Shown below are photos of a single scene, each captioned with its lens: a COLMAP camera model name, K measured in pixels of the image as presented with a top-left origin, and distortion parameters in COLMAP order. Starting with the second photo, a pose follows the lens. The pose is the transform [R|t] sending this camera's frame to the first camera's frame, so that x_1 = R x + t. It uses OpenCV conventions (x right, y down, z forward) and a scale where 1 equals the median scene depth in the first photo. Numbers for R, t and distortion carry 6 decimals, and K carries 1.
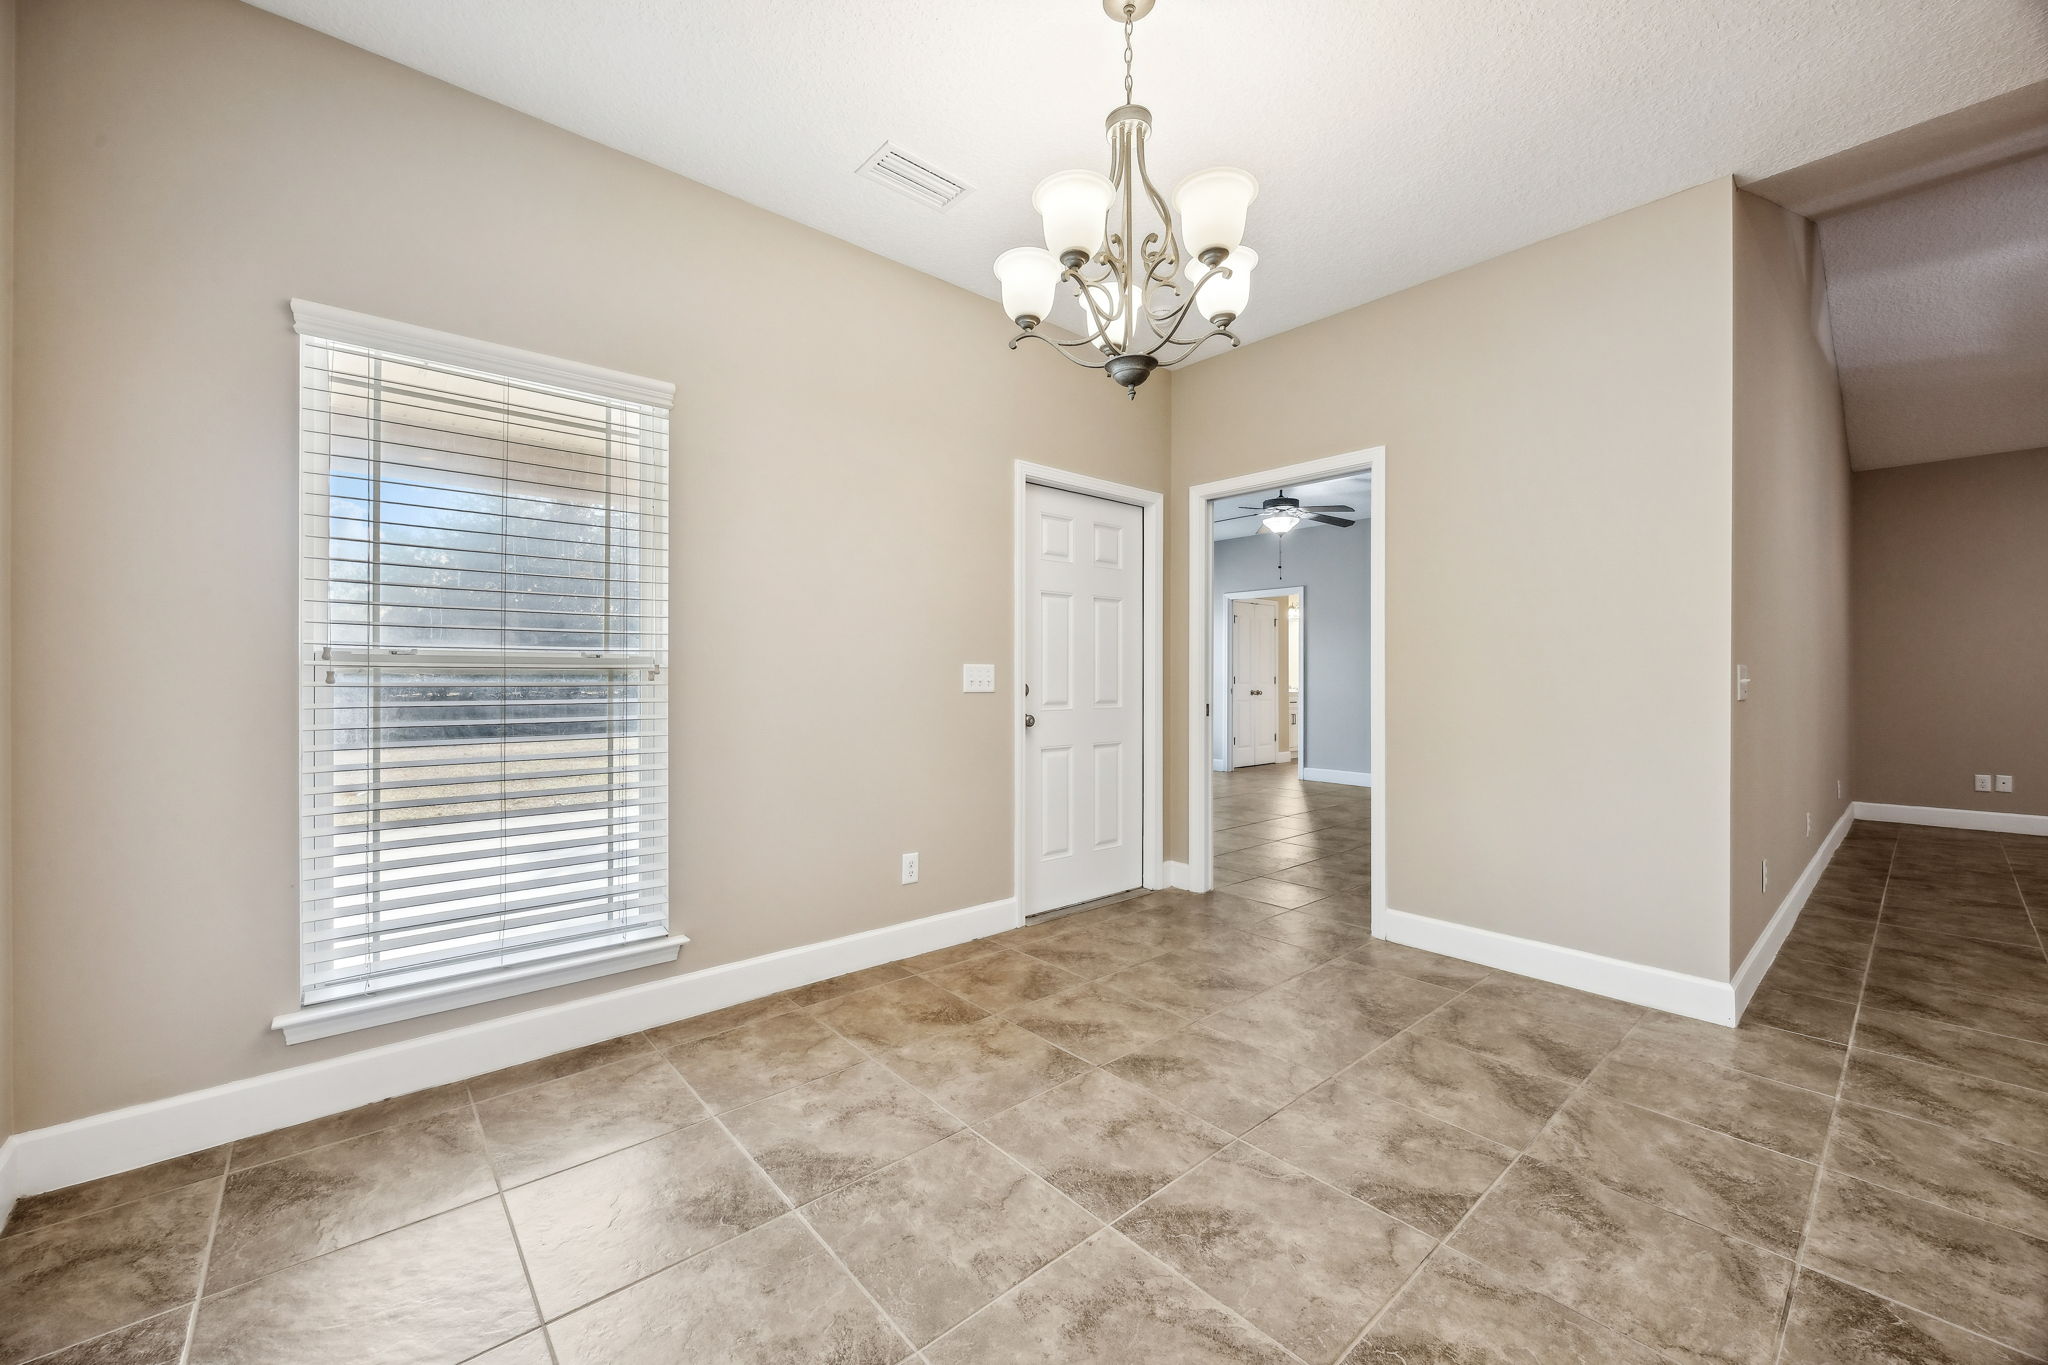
lens RADIAL K [[786.3, 0, 1019.1], [0, 786.3, 680.8], [0, 0, 1]] dist [-0.003209, -0.000013]
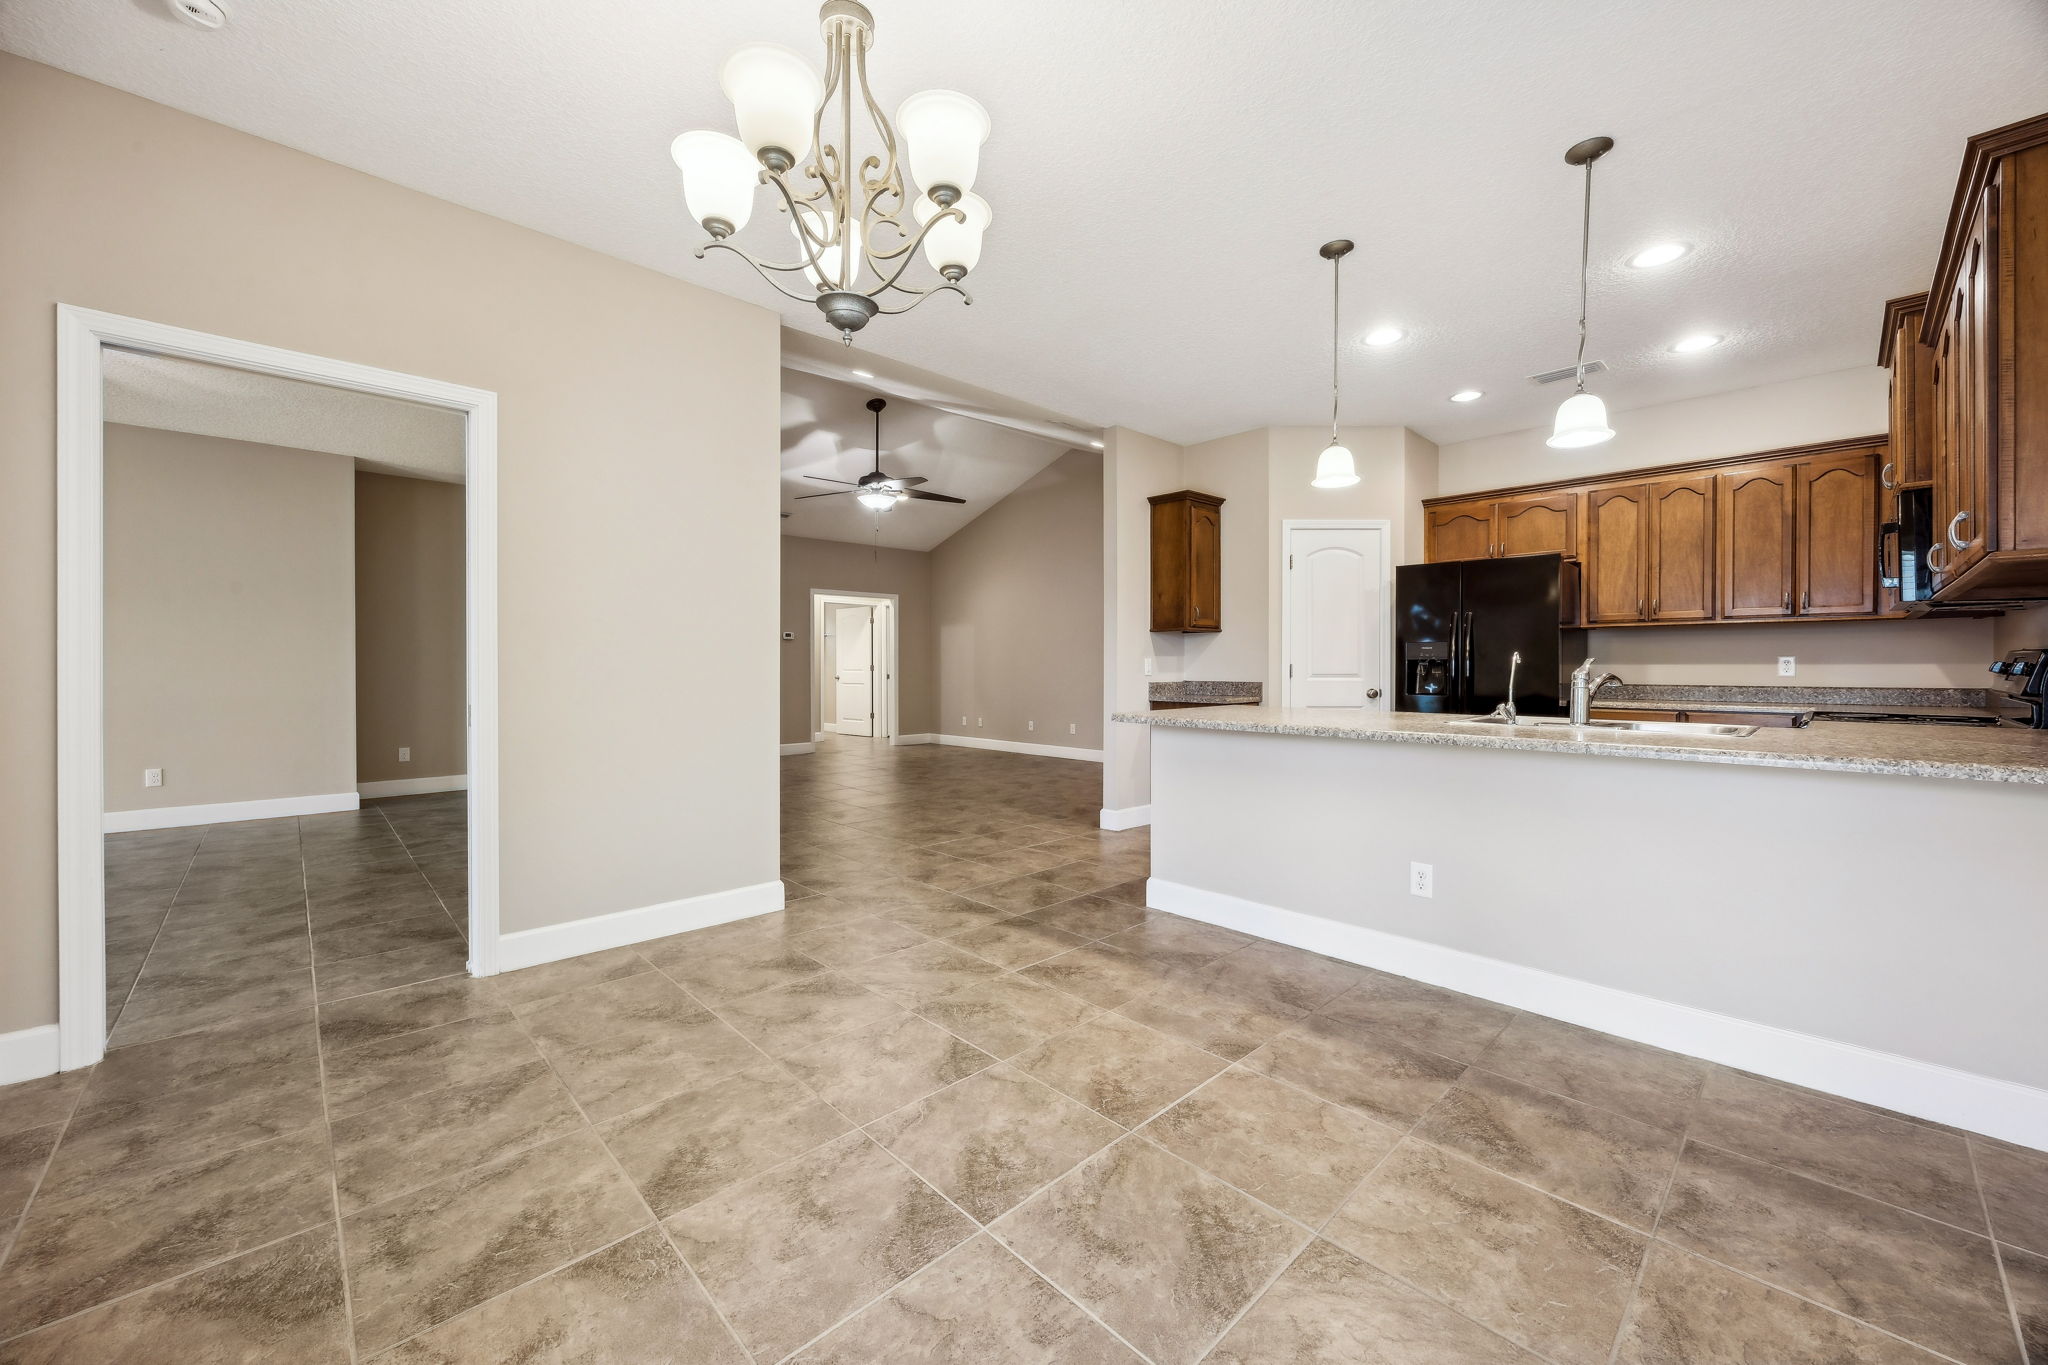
lens RADIAL K [[786.3, 0, 1015.3], [0, 786.3, 670.0], [0, 0, 1]] dist [-0.003209, -0.000013]
pose [[-0.040466, -0.006297, 0.999161, -0.596458], [0.005879, 0.999961, 0.006541, -0.003000], [-0.999164, 0.006139, -0.040428, 0.694238]]
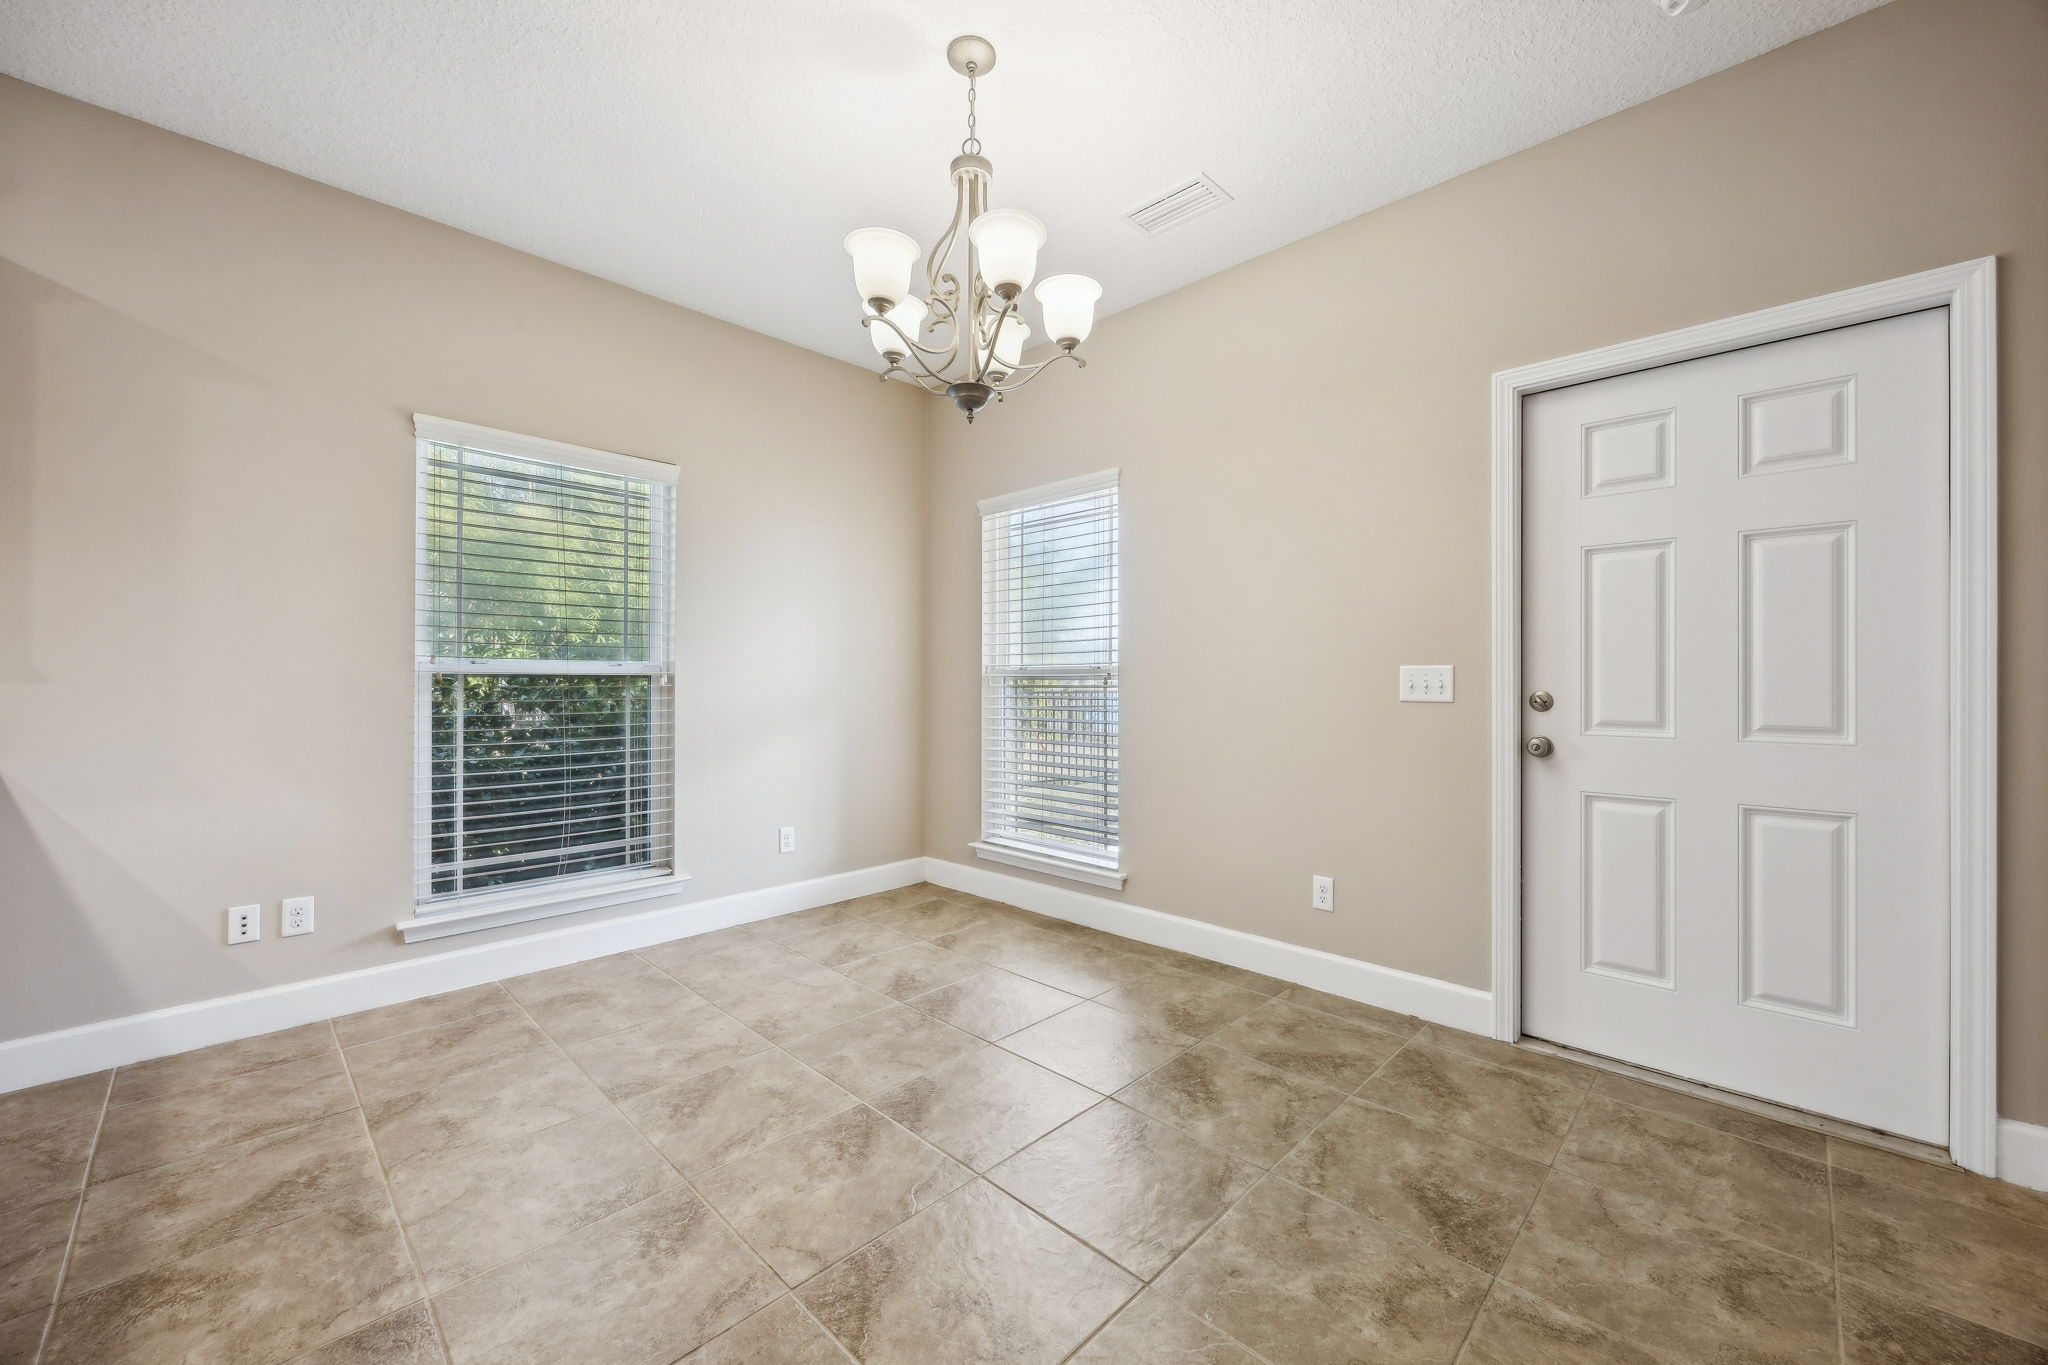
lens RADIAL K [[786.3, 0, 1039.4], [0, 786.3, 681.1], [0, 0, 1]] dist [-0.003209, -0.000013]
pose [[0.103429, -0.001600, -0.994636, 1.004540], [-0.005588, 0.999982, -0.002190, -0.002044], [0.994621, 0.005784, 0.103418, 0.802933]]
